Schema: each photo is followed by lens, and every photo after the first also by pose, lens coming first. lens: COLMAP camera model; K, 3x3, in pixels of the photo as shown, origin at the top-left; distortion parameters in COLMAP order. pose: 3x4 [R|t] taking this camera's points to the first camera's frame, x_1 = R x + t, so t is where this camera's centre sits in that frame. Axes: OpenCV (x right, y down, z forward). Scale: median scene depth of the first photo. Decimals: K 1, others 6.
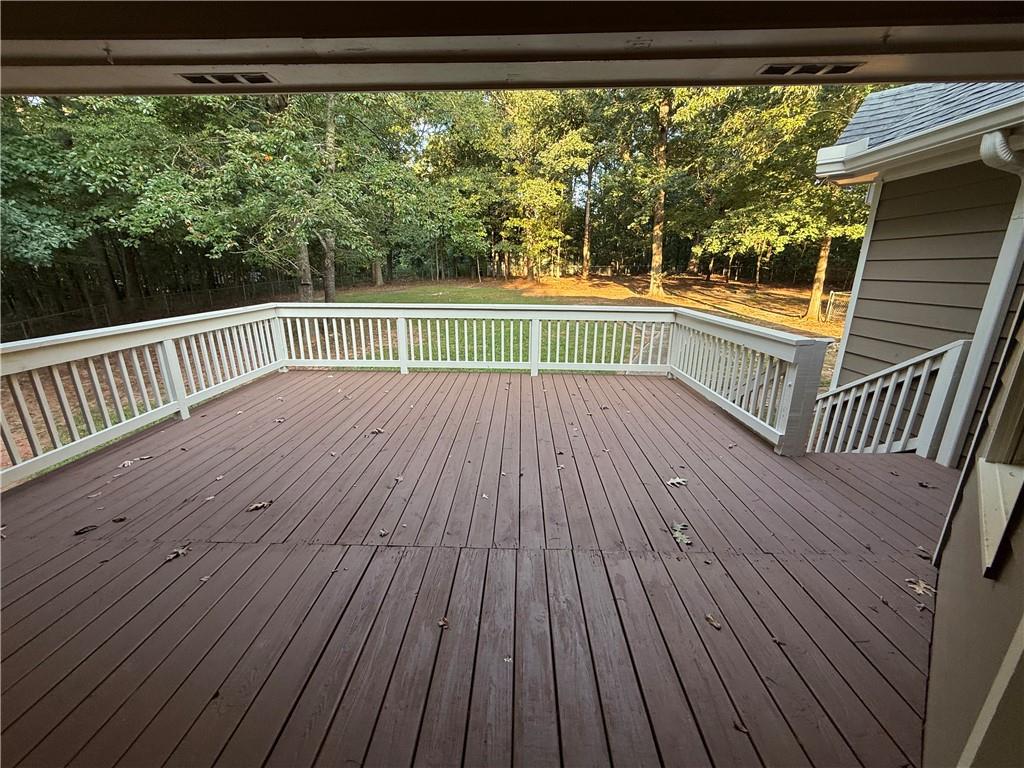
lens RADIAL K [[407.9, 0, 511.1], [0, 407.9, 385.2], [0, 0, 1]] dist [-0.000720, -0.000944]
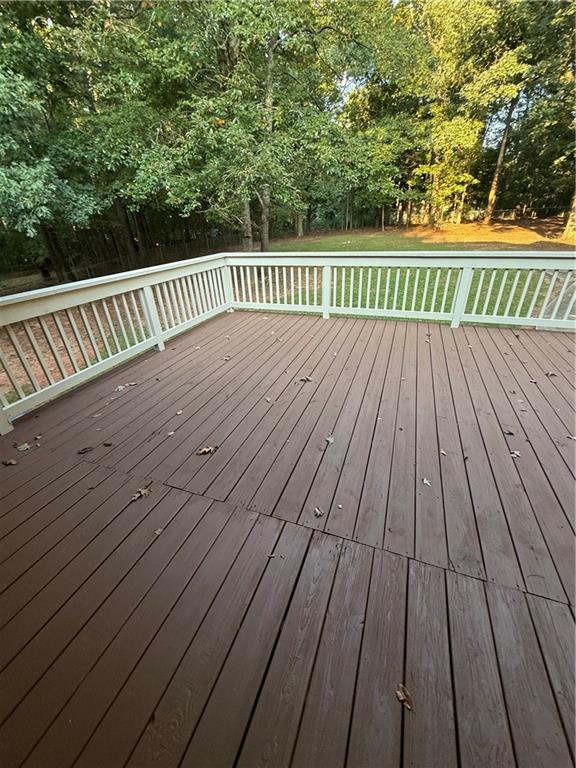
lens RADIAL K [[306.0, 0, 289.0], [0, 306.0, 385.1], [0, 0, 1]] dist [-0.000720, -0.000944]
pose [[0.944793, 0.117219, -0.305982, -0.079193], [-0.049260, 0.974021, 0.221037, -0.031505], [0.323943, -0.193761, 0.926023, 0.153637]]
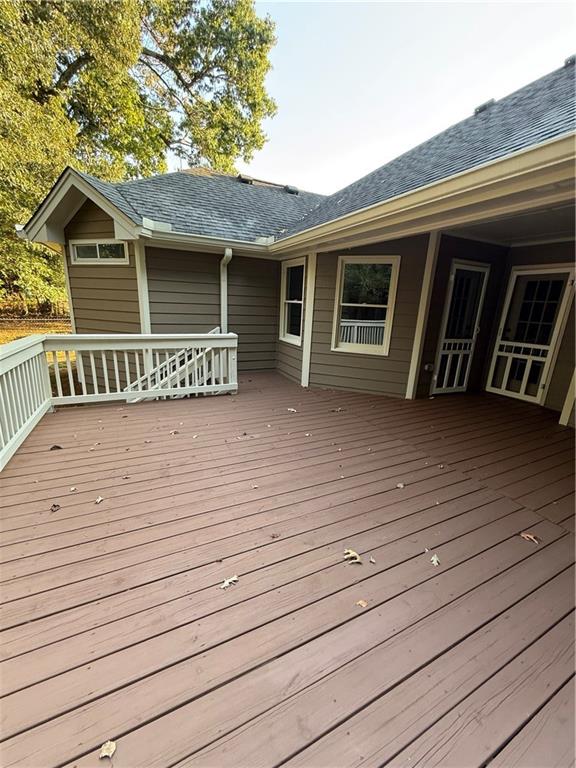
lens RADIAL K [[306.0, 0, 287.8], [0, 306.0, 381.4], [0, 0, 1]] dist [-0.000720, -0.000944]
pose [[-0.458464, -0.244625, 0.854383, -0.409865], [0.200736, 0.908022, 0.367698, -0.221910], [-0.865746, 0.340081, -0.367190, 0.767335]]
